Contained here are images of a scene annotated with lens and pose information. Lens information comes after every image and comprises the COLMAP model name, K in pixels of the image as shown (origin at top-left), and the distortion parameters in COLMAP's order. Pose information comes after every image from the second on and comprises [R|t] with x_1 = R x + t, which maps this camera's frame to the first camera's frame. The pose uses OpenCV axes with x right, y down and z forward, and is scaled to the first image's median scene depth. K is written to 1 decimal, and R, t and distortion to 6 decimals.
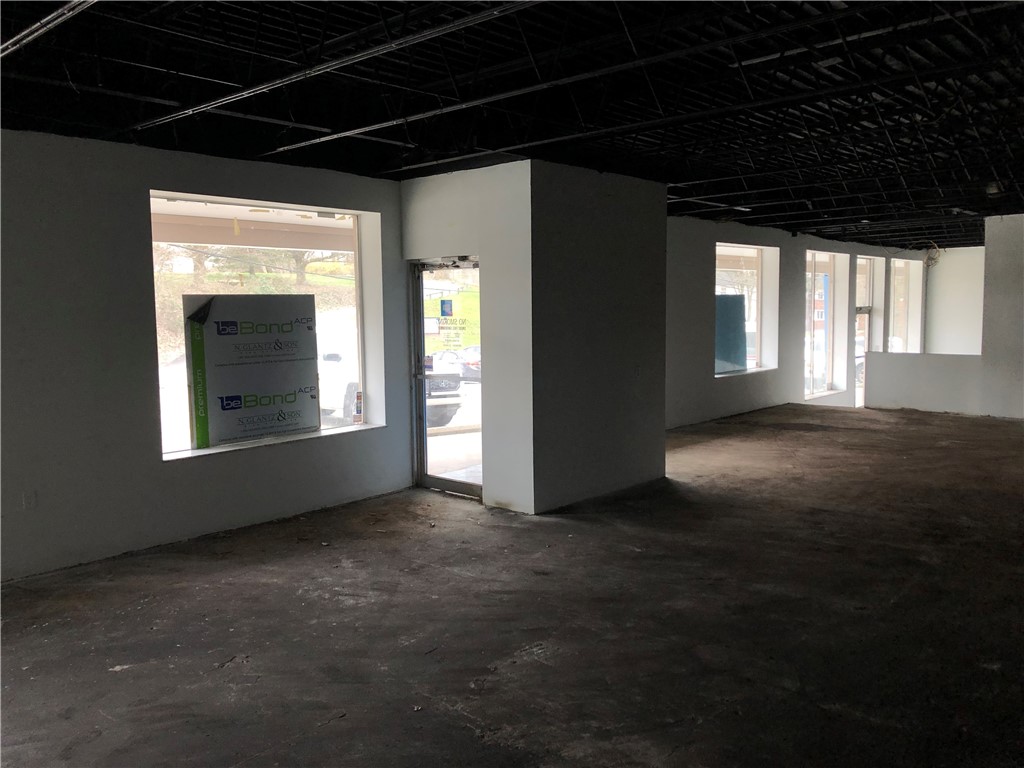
lens RADIAL K [[845.0, 0, 511.7], [0, 845.0, 383.6], [0, 0, 1]] dist [0.036644, -0.004701]
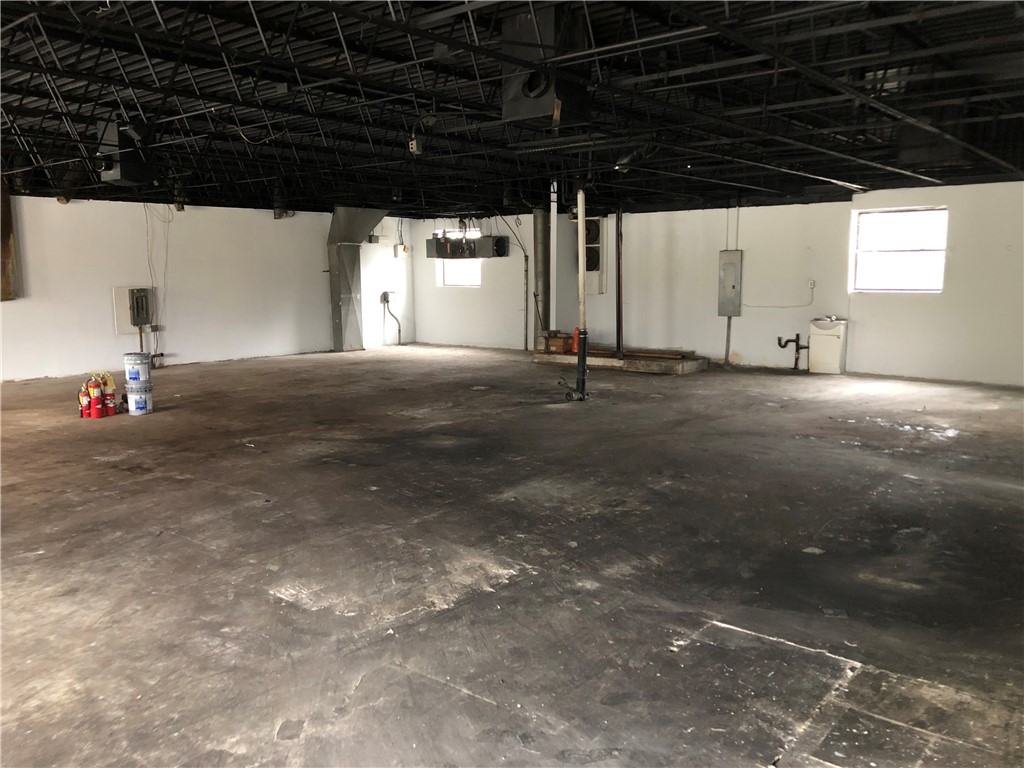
lens RADIAL K [[845.0, 0, 509.5], [0, 845.0, 383.2], [0, 0, 1]] dist [0.036644, -0.004701]
pose [[-0.059003, -0.118459, 0.991204, -0.864738], [0.103955, 0.986807, 0.124122, -0.040385], [-0.992830, 0.110364, -0.045910, 0.639106]]
